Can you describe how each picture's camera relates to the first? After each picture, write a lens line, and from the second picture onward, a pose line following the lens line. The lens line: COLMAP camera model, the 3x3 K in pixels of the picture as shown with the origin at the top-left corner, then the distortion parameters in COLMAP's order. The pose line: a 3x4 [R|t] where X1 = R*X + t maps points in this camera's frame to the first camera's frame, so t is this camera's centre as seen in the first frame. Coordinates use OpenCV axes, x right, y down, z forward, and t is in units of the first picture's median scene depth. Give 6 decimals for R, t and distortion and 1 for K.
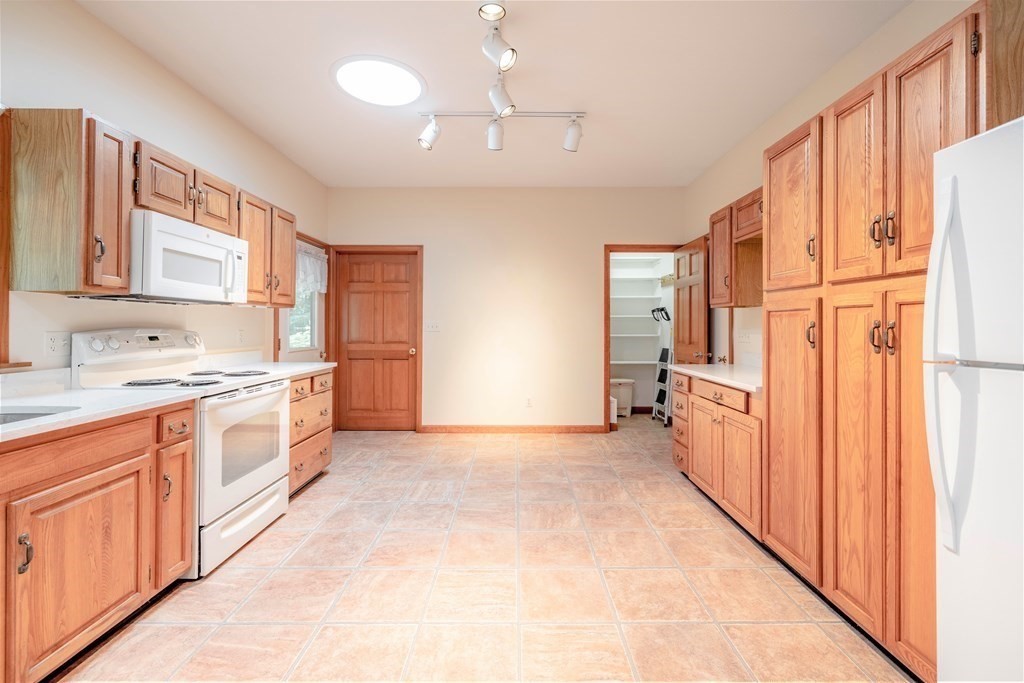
lens RADIAL K [[431.6, 0, 515.0], [0, 431.6, 322.2], [0, 0, 1]] dist [0.000803, 0.000617]
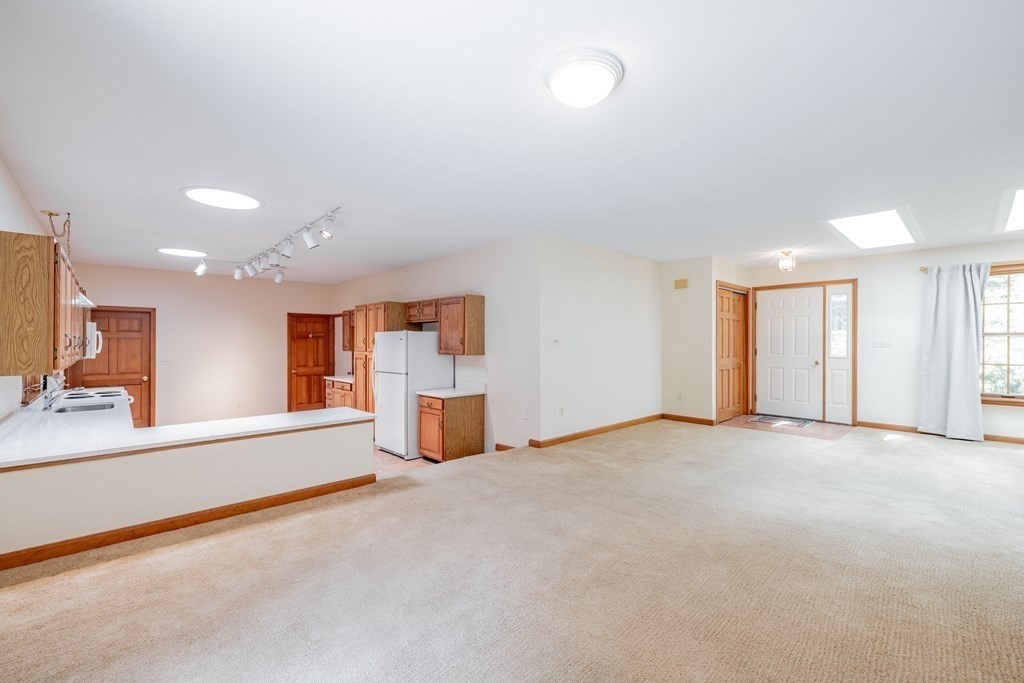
lens RADIAL K [[431.6, 0, 518.2], [0, 431.6, 342.8], [0, 0, 1]] dist [0.000803, 0.000617]
pose [[0.725435, -0.003483, 0.688282, -0.635974], [-0.004486, 0.999942, 0.009788, -0.145720], [-0.688276, -0.010189, 0.725377, -1.840038]]
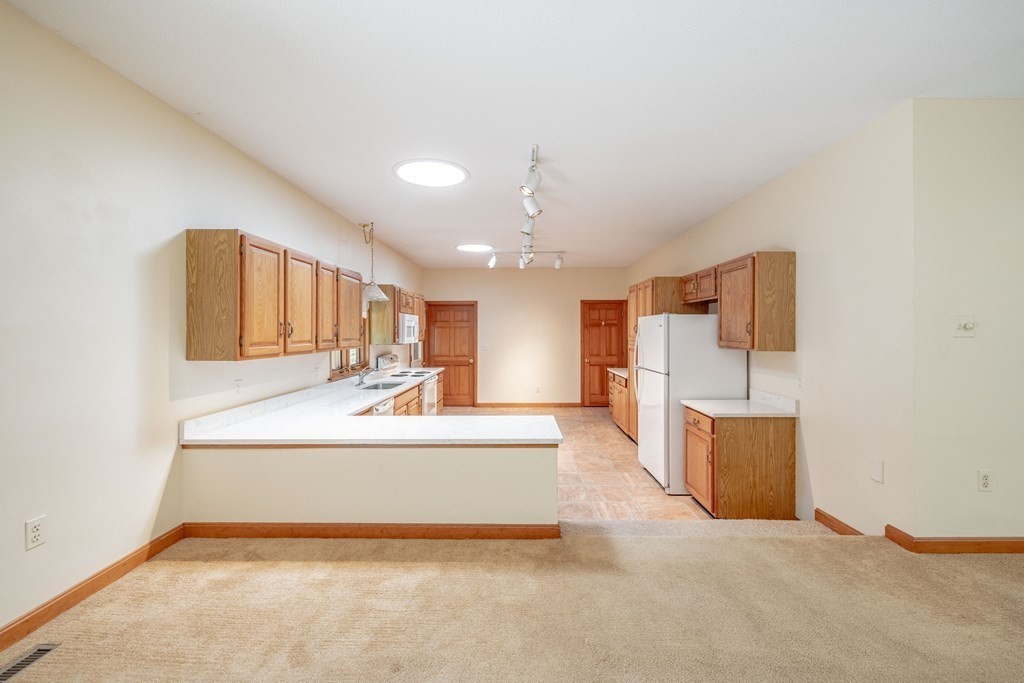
lens RADIAL K [[431.6, 0, 516.7], [0, 431.6, 328.7], [0, 0, 1]] dist [0.000803, 0.000617]
pose [[0.999972, -0.003612, -0.006589, -0.081416], [0.003643, 0.999982, 0.004802, -0.138387], [0.006572, -0.004825, 0.999967, -1.437795]]
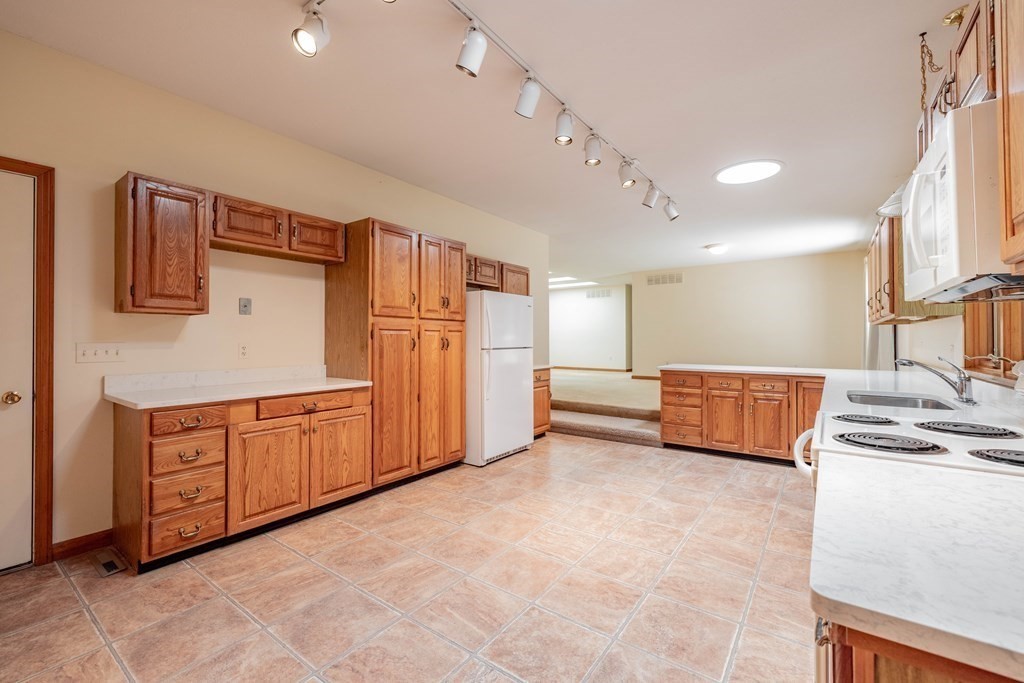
lens RADIAL K [[431.6, 0, 516.5], [0, 431.6, 333.8], [0, 0, 1]] dist [0.000803, 0.000617]
pose [[-0.809973, 0.005421, 0.586442, -0.588702], [-0.007491, 0.999780, -0.019589, 0.014279], [-0.586419, -0.020260, -0.809755, 1.663485]]
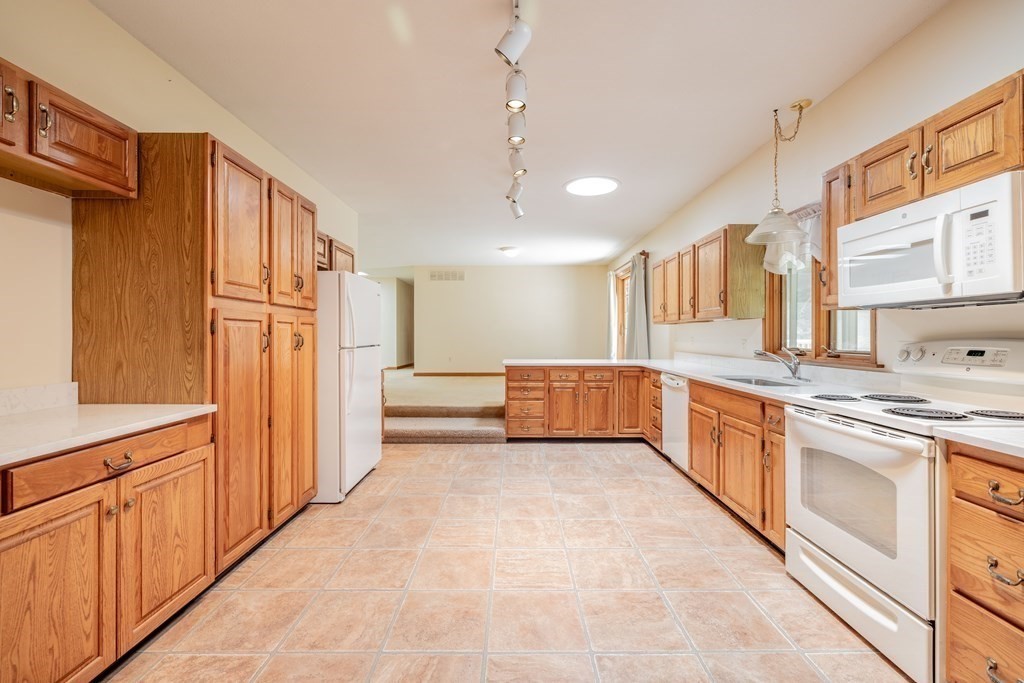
lens RADIAL K [[431.6, 0, 516.7], [0, 431.6, 334.4], [0, 0, 1]] dist [0.000803, 0.000617]
pose [[-0.999981, -0.002615, -0.005564, -0.035396], [-0.002546, 0.999918, -0.012520, 0.015669], [0.005597, -0.012505, -0.999906, 1.659619]]
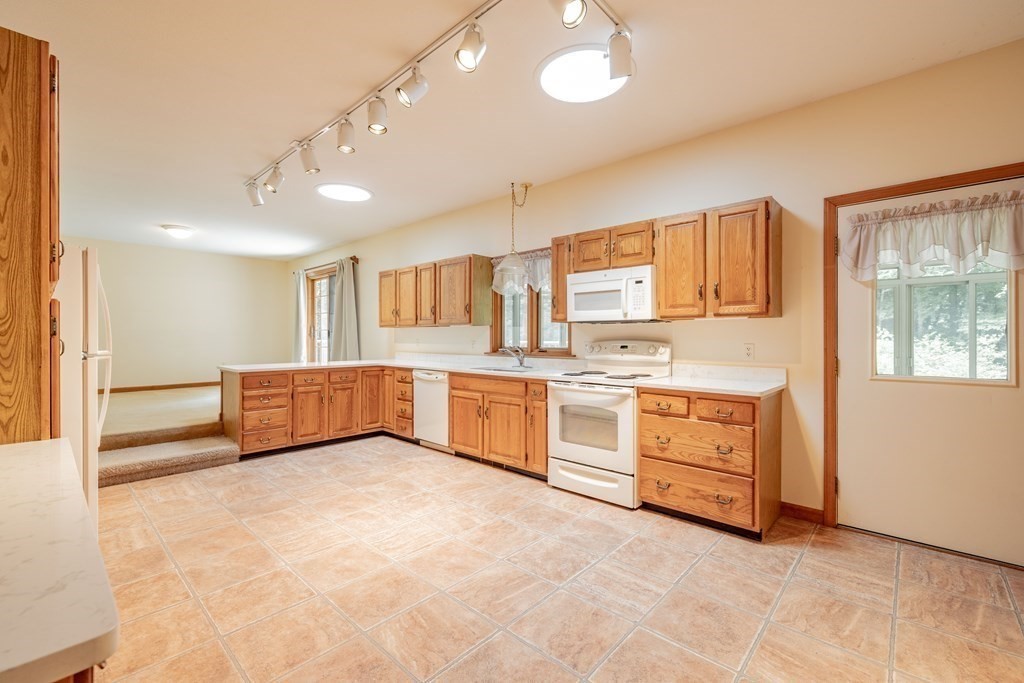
lens RADIAL K [[438.6, 0, 519.1], [0, 438.6, 335.8], [0, 0, 1]] dist [-0.002061, 0.001772]
pose [[-0.669739, -0.005842, -0.742574, 0.524687], [0.004470, 0.999919, -0.011898, 0.014666], [0.742583, -0.011288, -0.669658, 1.671270]]
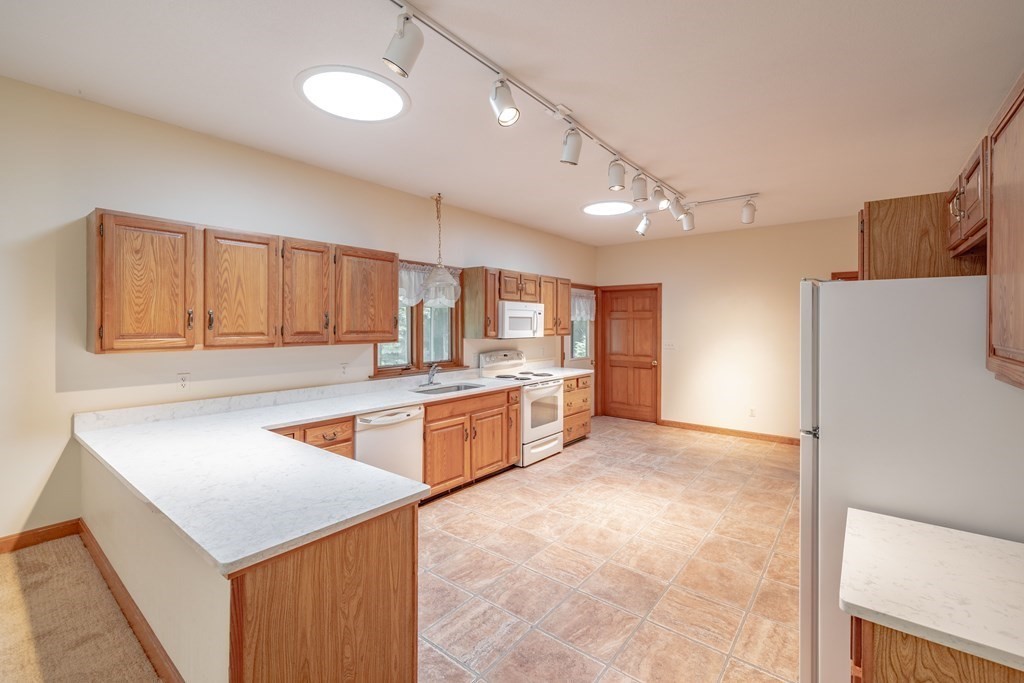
lens RADIAL K [[438.6, 0, 513.6], [0, 438.6, 322.5], [0, 0, 1]] dist [-0.002061, 0.001772]
pose [[0.782925, -0.001313, -0.622115, 0.506777], [0.005269, 0.999976, 0.004521, -0.126747], [0.622094, -0.006818, 0.782913, -0.627653]]
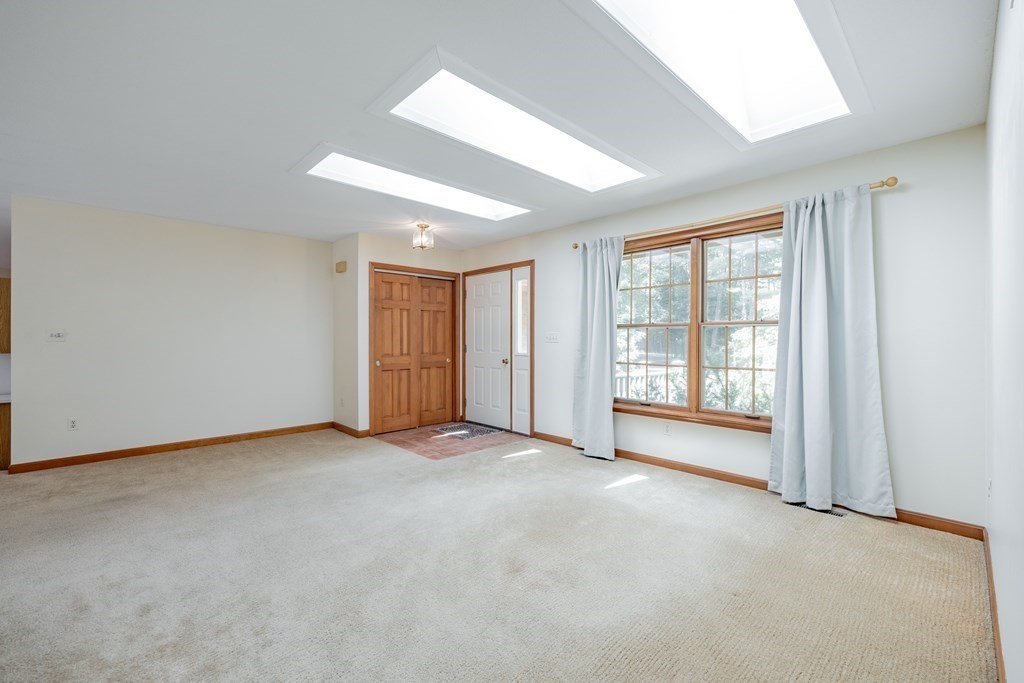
lens RADIAL K [[431.6, 0, 517.3], [0, 431.6, 337.9], [0, 0, 1]] dist [0.000803, 0.000617]
pose [[0.711408, -0.000582, 0.702779, 0.955929], [-0.003380, 0.999985, 0.004250, -0.134215], [-0.702771, -0.005398, 0.711396, -2.774598]]
